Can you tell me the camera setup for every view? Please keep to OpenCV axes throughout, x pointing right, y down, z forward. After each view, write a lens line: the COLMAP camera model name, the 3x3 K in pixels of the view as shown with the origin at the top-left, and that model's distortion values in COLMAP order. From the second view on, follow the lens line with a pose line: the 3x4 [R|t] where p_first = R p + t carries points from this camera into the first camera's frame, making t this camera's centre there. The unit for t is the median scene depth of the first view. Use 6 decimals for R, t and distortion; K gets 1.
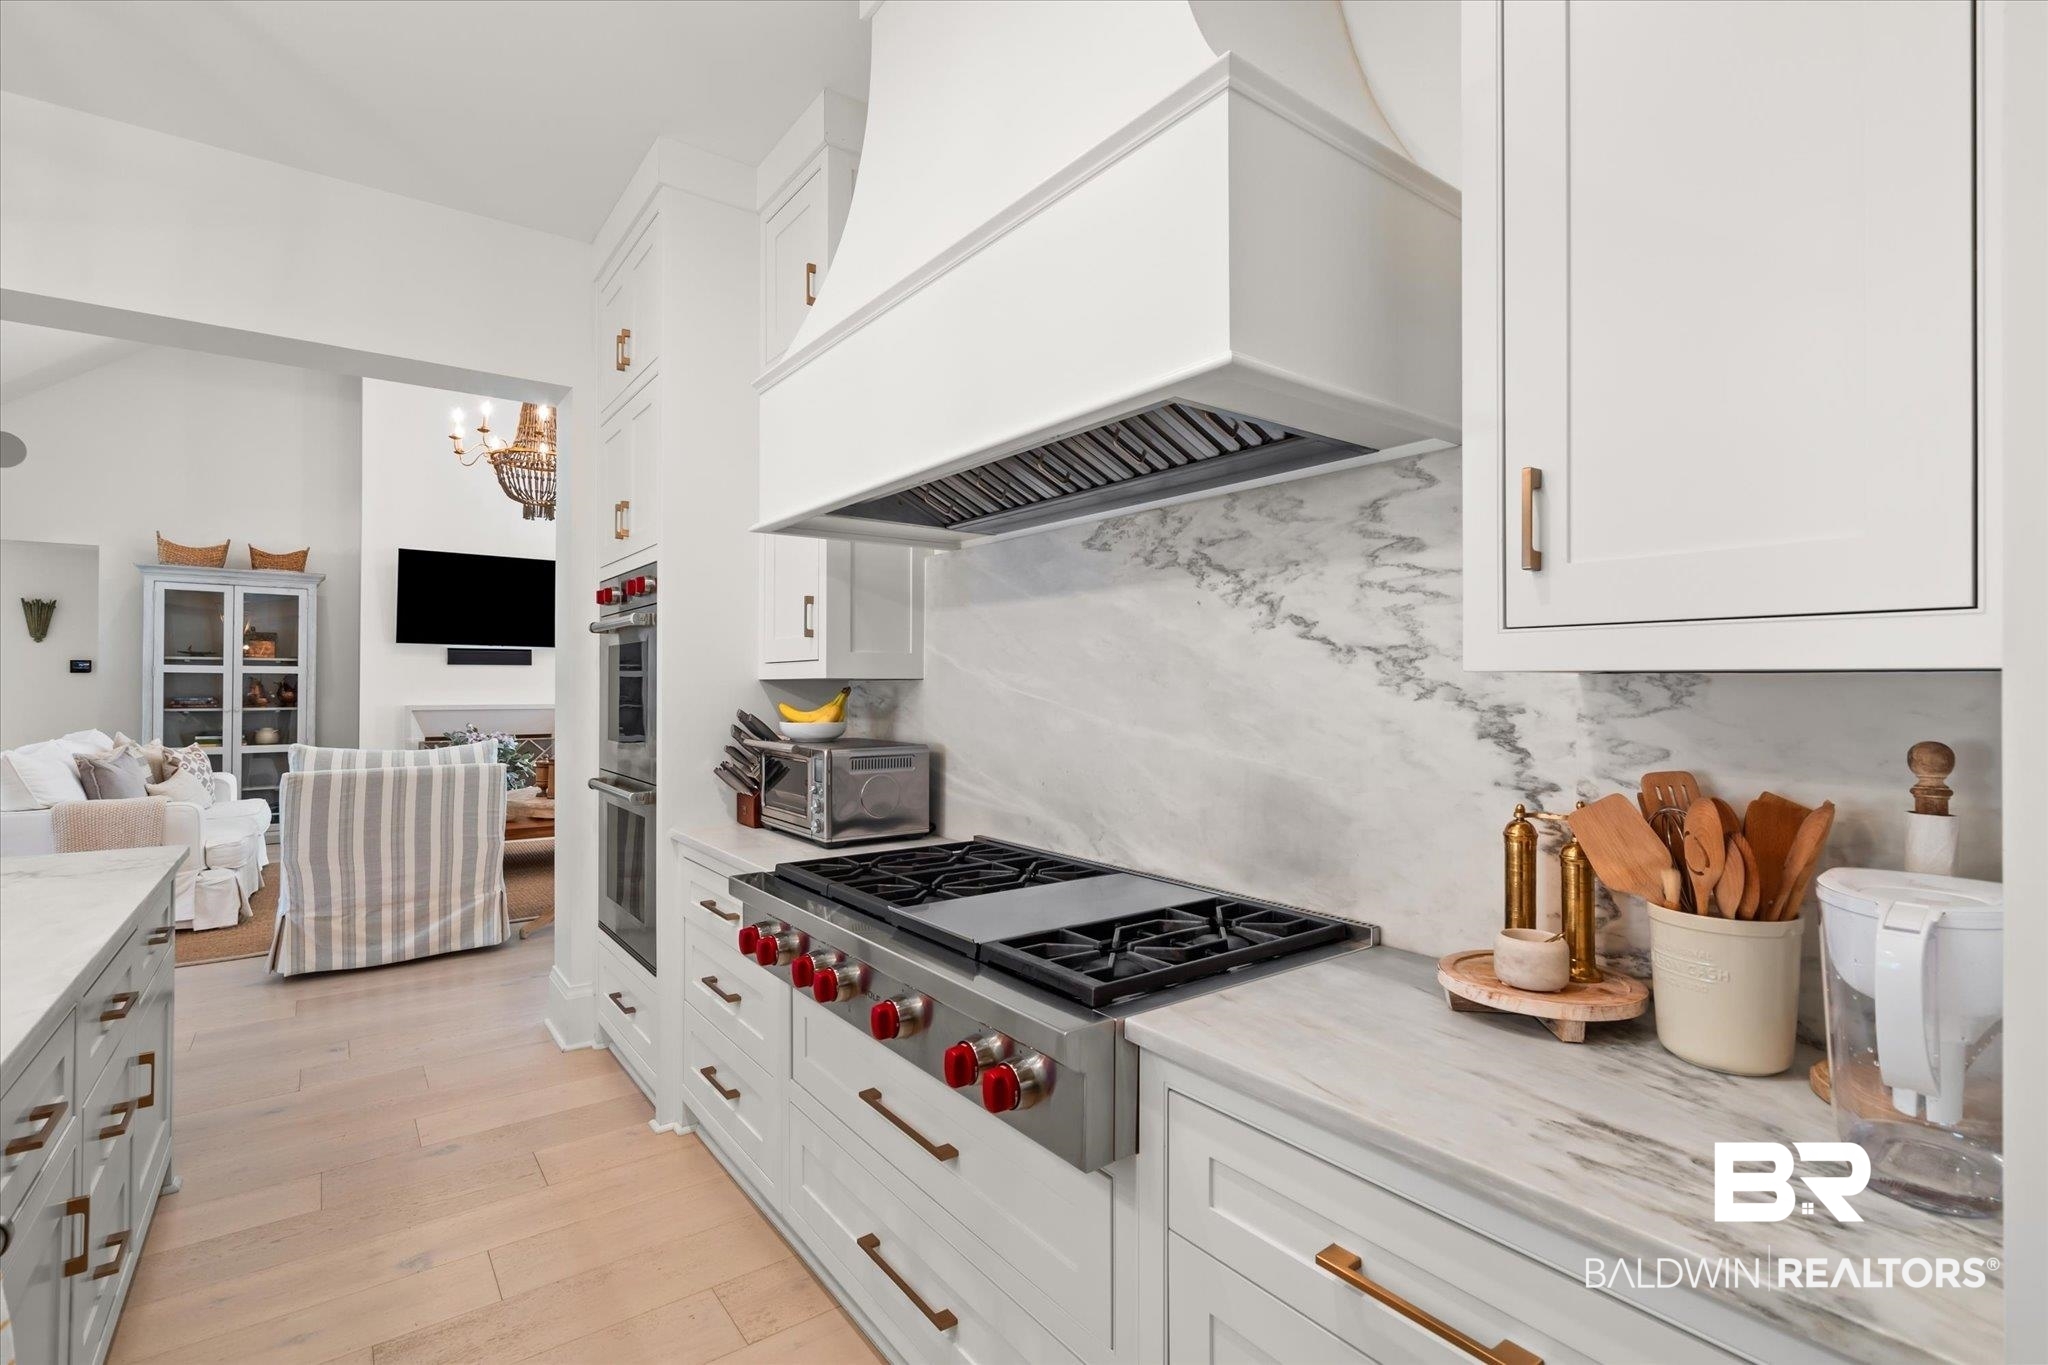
lens RADIAL K [[940.8, 0, 1025.1], [0, 940.8, 679.0], [0, 0, 1]] dist [-0.014070, 0.000046]
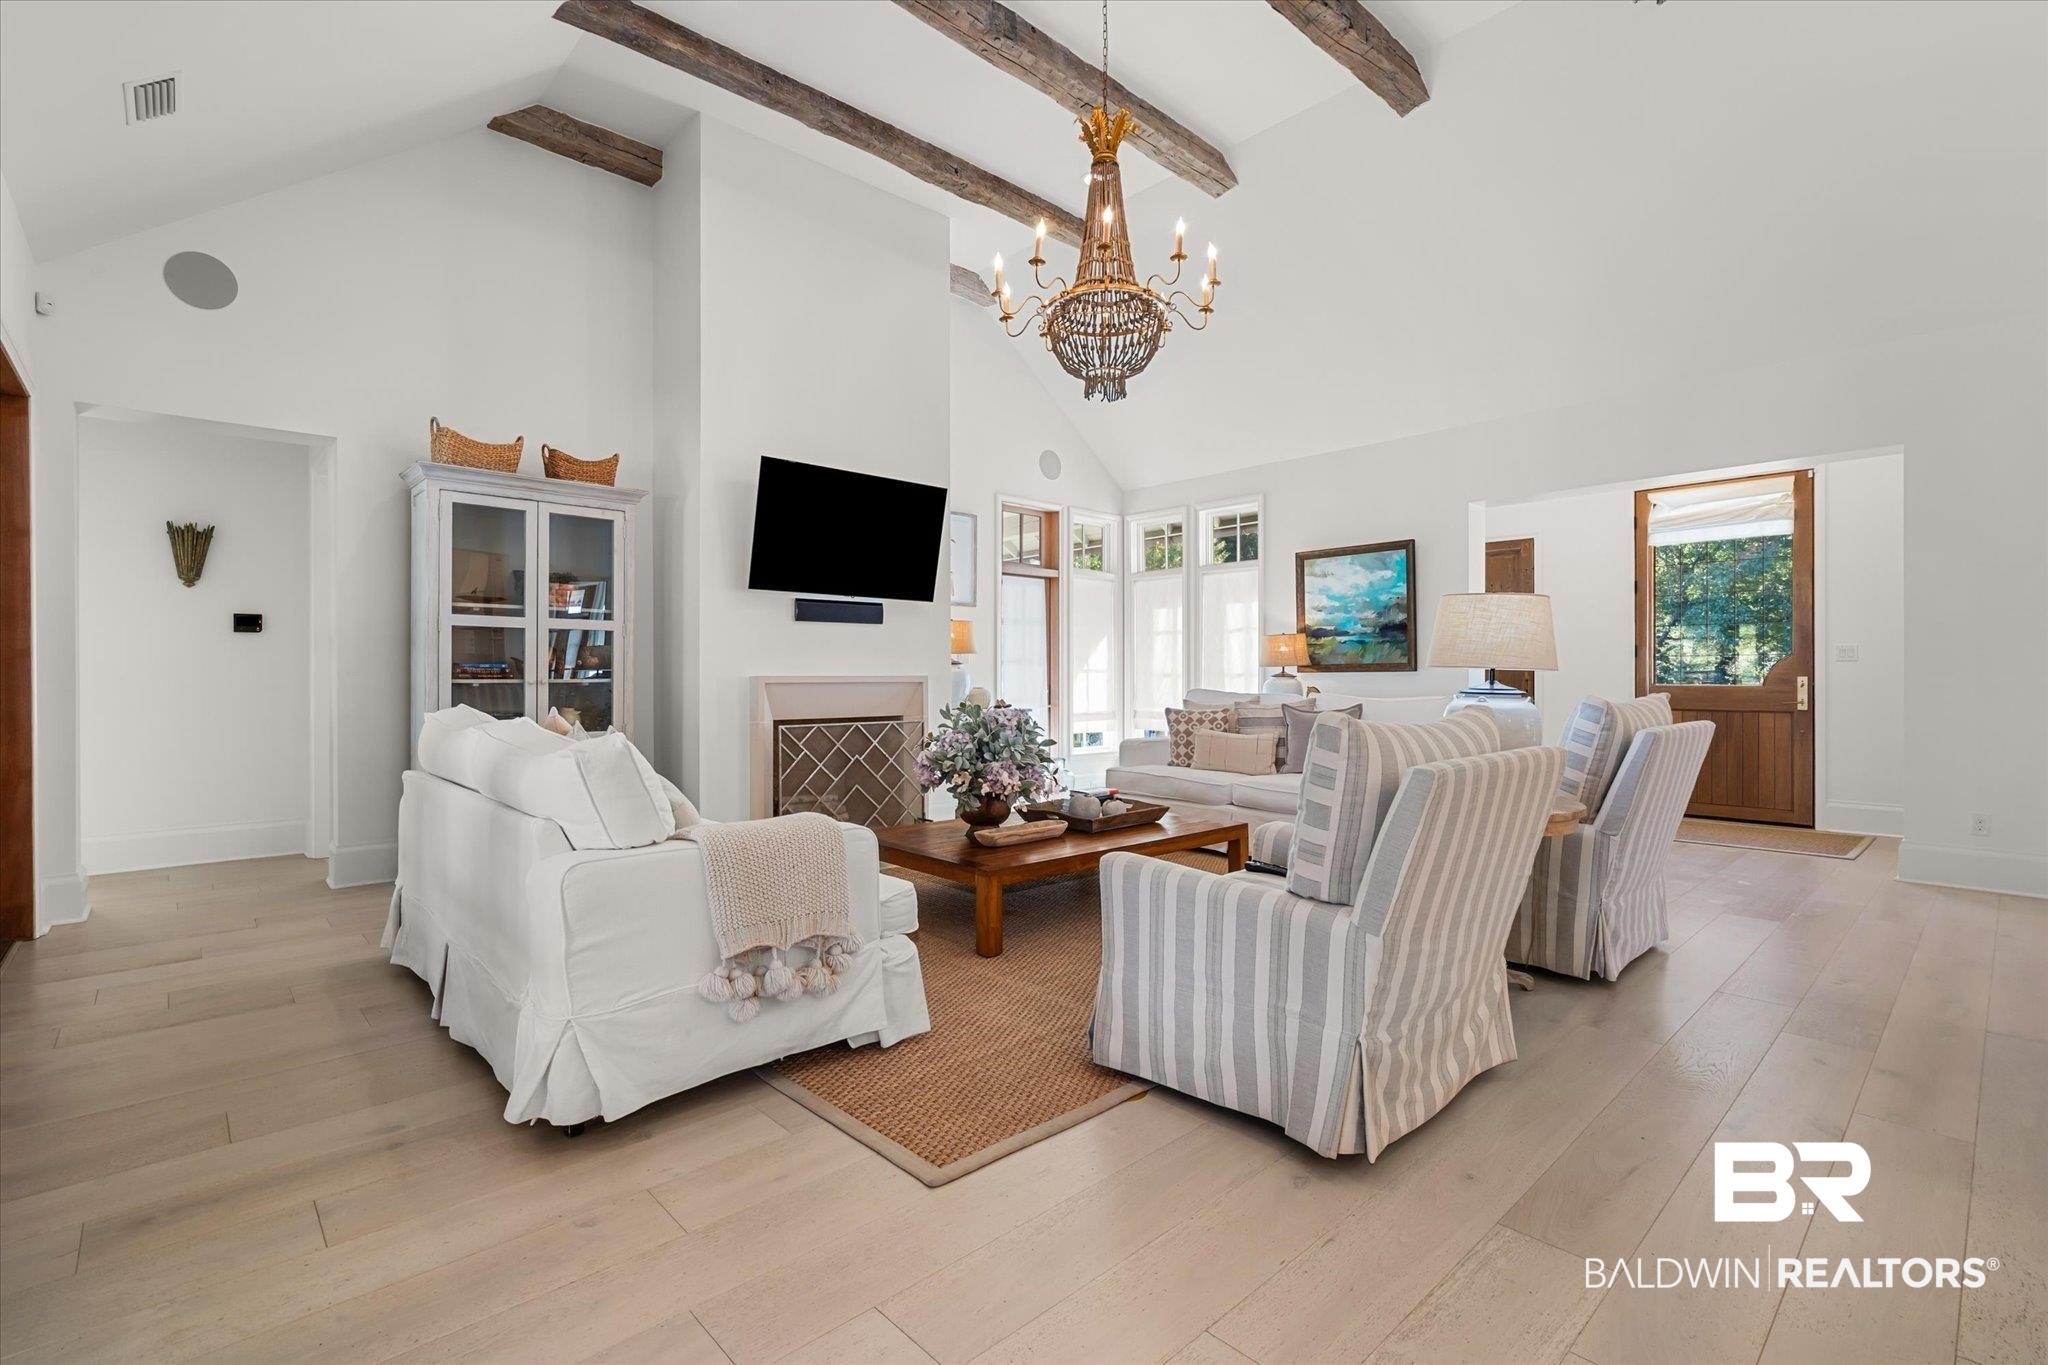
lens RADIAL K [[940.8, 0, 1021.8], [0, 940.8, 682.5], [0, 0, 1]] dist [-0.014070, 0.000046]
pose [[0.995100, -0.004111, 0.098784, -0.564868], [0.002686, 0.999890, 0.014555, 0.024682], [-0.098833, -0.014218, 0.995002, 0.275501]]
